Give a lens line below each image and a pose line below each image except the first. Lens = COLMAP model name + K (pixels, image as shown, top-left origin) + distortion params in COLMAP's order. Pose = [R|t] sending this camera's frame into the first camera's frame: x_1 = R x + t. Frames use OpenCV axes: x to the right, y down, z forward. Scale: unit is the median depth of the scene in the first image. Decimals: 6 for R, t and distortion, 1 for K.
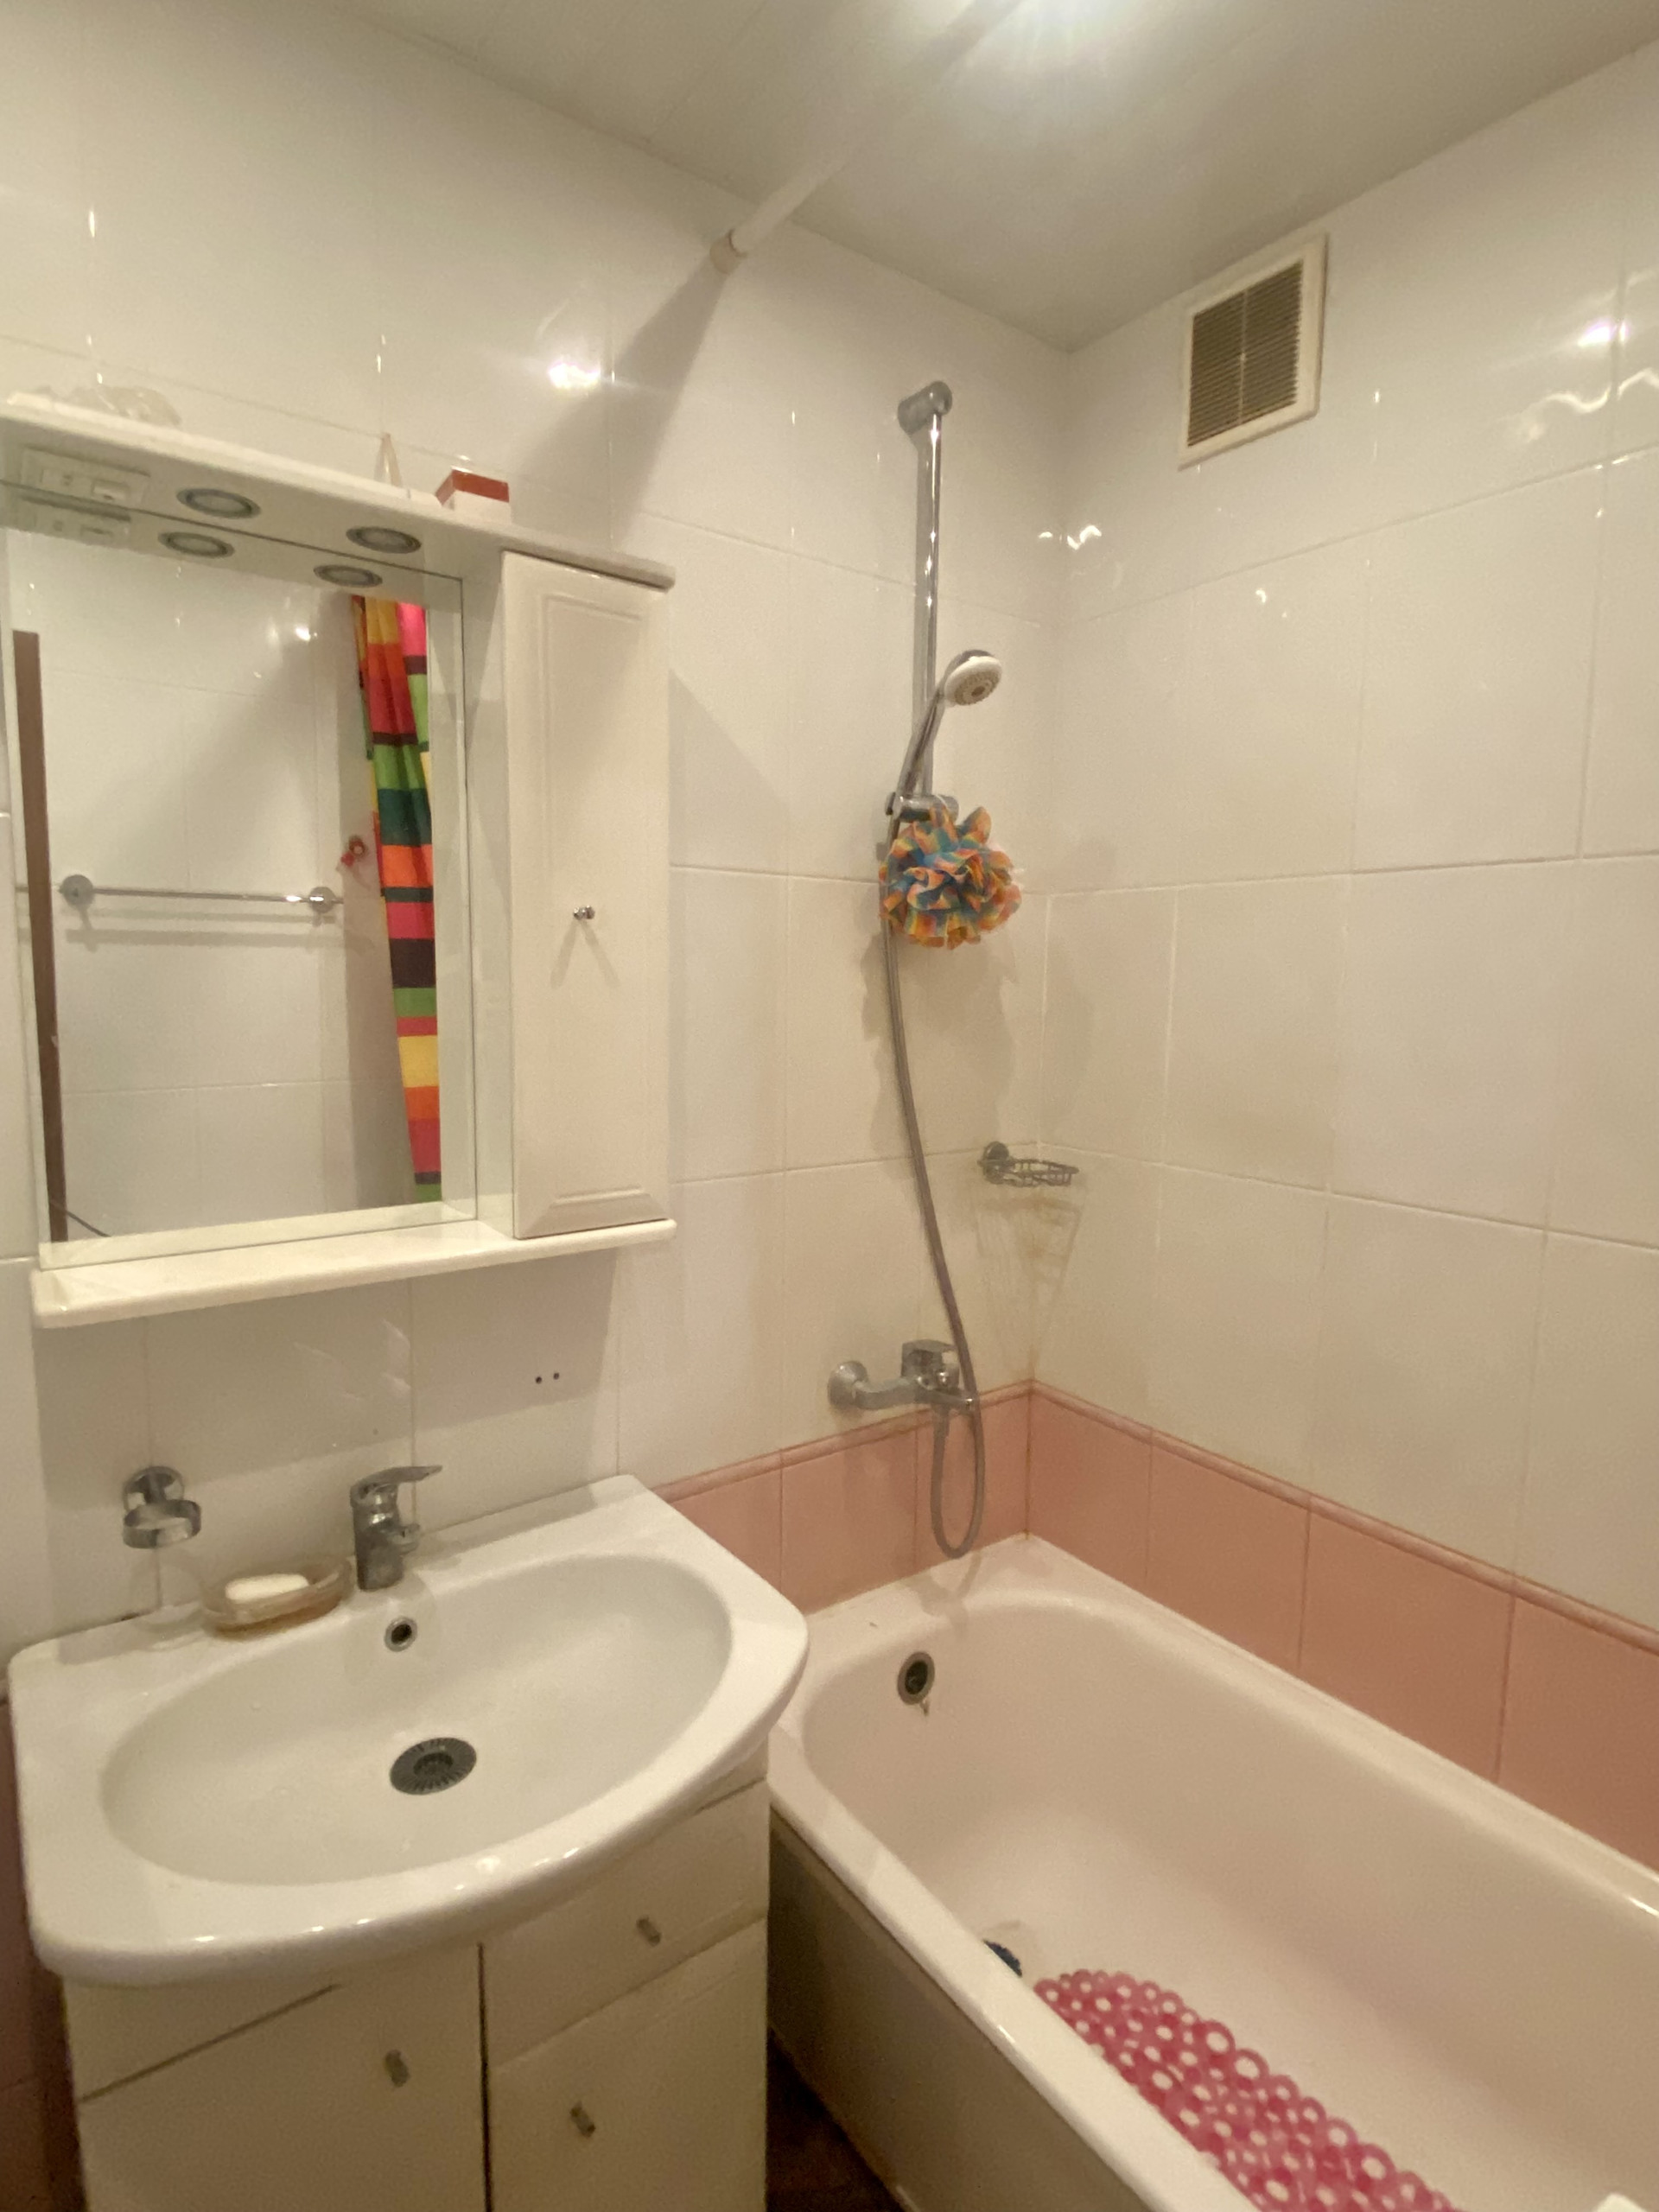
lens RADIAL K [[1124.1, 0, 834.9], [0, 1124.1, 1110.0], [0, 0, 1]] dist [0.024637, -0.001038]
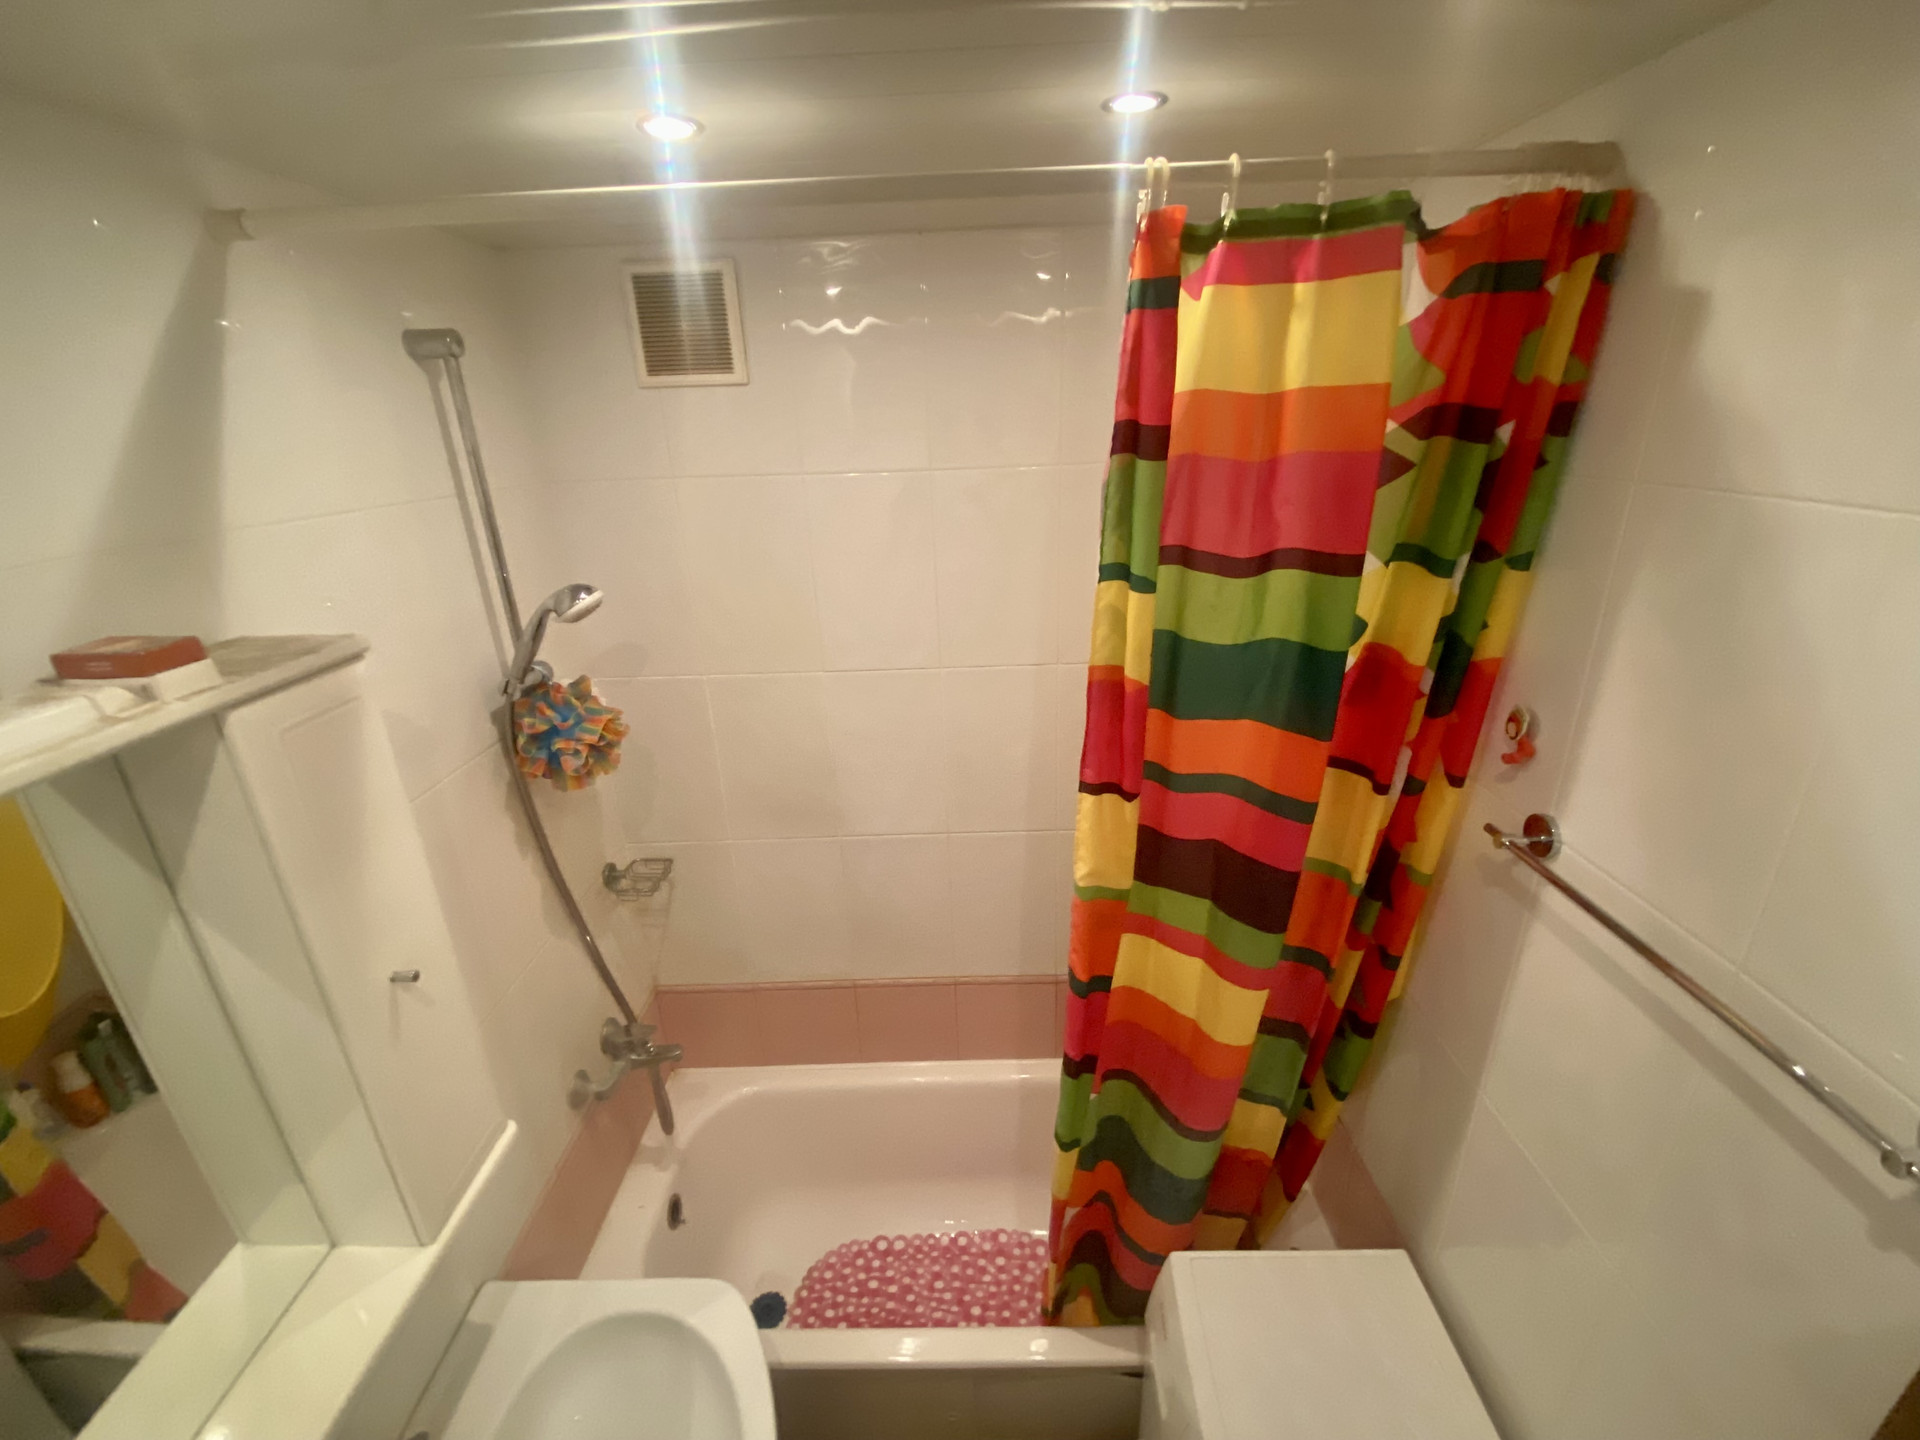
lens RADIAL K [[790.7, 0, 957.3], [0, 790.7, 722.0], [0, 0, 1]] dist [0.000989, -0.000338]
pose [[0.609711, -0.317610, 0.726207, -0.299772], [0.140078, 0.944962, 0.295676, -0.445012], [-0.780148, -0.078552, 0.620644, 0.095596]]
